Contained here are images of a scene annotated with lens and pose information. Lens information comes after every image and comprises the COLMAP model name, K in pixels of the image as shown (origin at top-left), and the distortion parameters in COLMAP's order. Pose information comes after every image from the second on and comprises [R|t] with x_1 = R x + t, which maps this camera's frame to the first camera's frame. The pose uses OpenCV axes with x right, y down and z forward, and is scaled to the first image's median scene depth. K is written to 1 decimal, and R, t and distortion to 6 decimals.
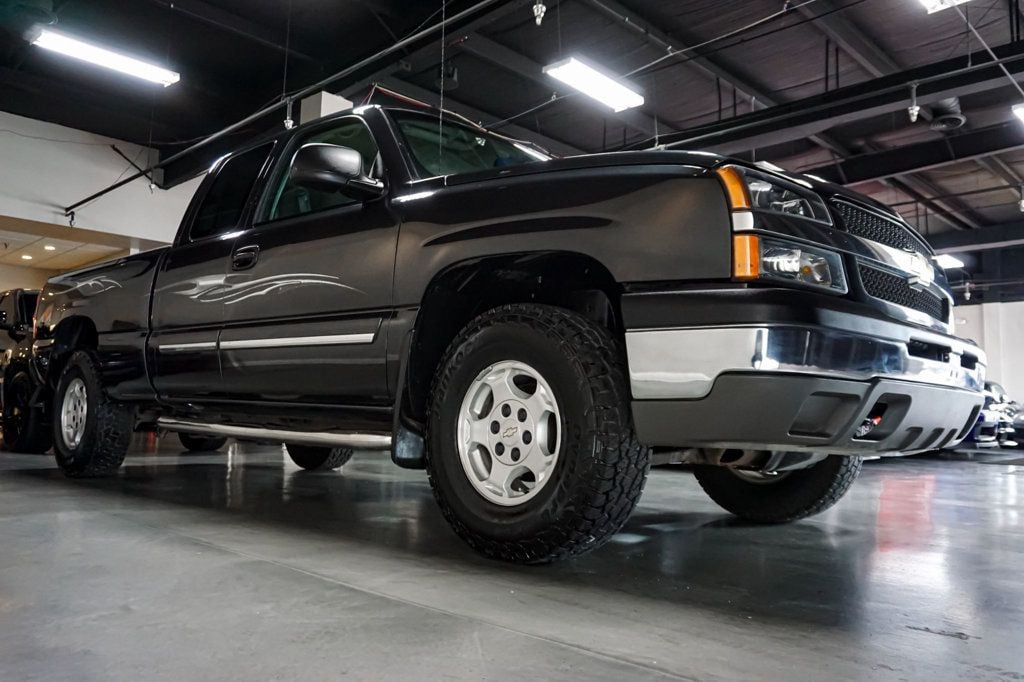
lens RADIAL K [[782.6, 0, 512.0], [0, 782.6, 341.0], [0, 0, 1]] dist [-0.012050, -0.000538]
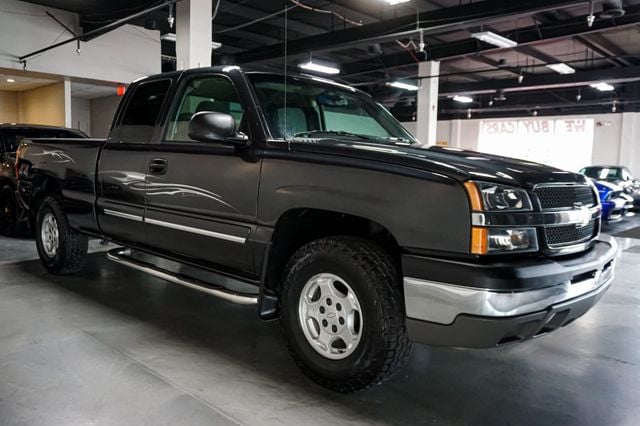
lens RADIAL K [[503.4, 0, 320.0], [0, 503.4, 213.0], [0, 0, 1]] dist [-0.009930, 0.001356]
pose [[0.999937, 0.001918, 0.011020, -0.038378], [-0.003915, 0.982879, 0.184208, -0.293954], [-0.010478, -0.184240, 0.982825, -0.021485]]
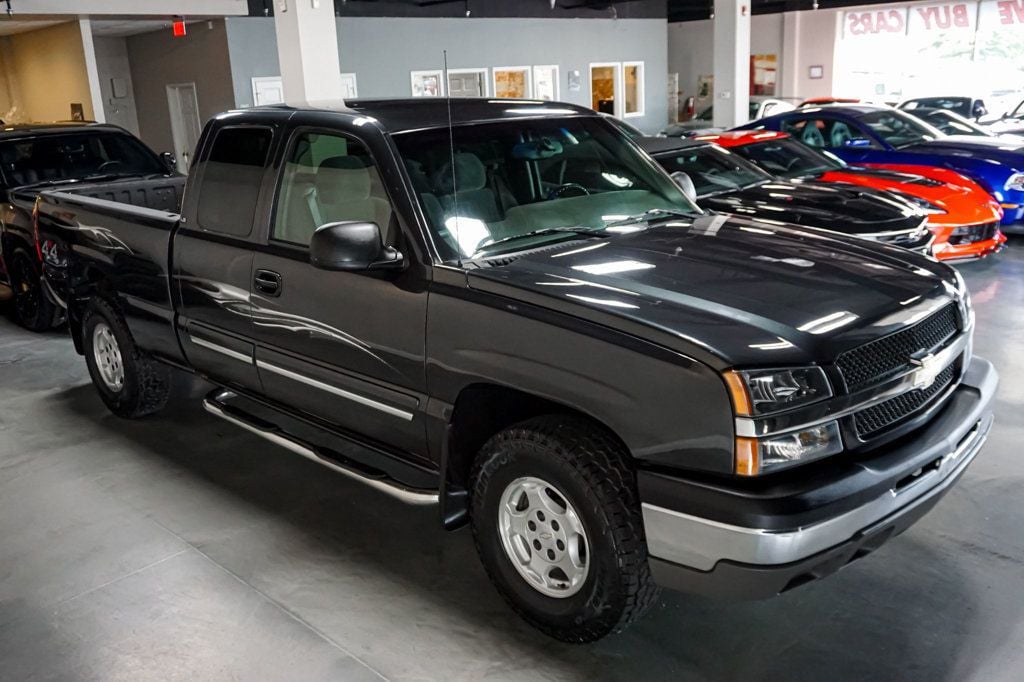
lens RADIAL K [[894.5, 0, 512.0], [0, 894.5, 341.0], [0, 0, 1]] dist [-0.002219, -0.008219]
pose [[0.997271, -0.058527, -0.044992, 0.023973], [0.070631, 0.933728, 0.350947, -0.604577], [0.021471, -0.353168, 0.935314, -0.125275]]
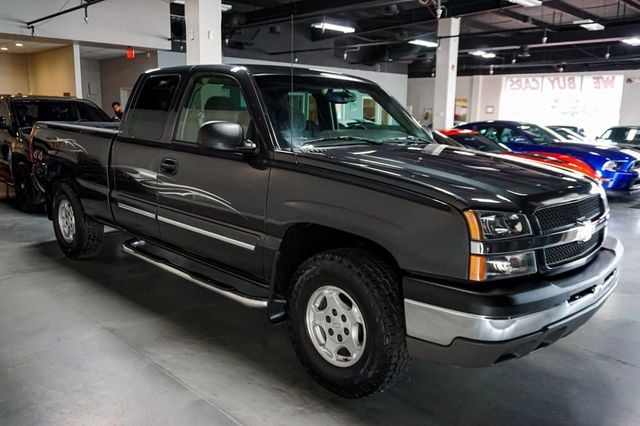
lens RADIAL K [[514.0, 0, 320.0], [0, 514.0, 213.0], [0, 0, 1]] dist [-0.009746, -0.001515]
pose [[0.999785, 0.000747, -0.020737, -0.016231], [0.004874, 0.962937, 0.269684, -0.431145], [0.020170, -0.269727, 0.962726, -0.042675]]
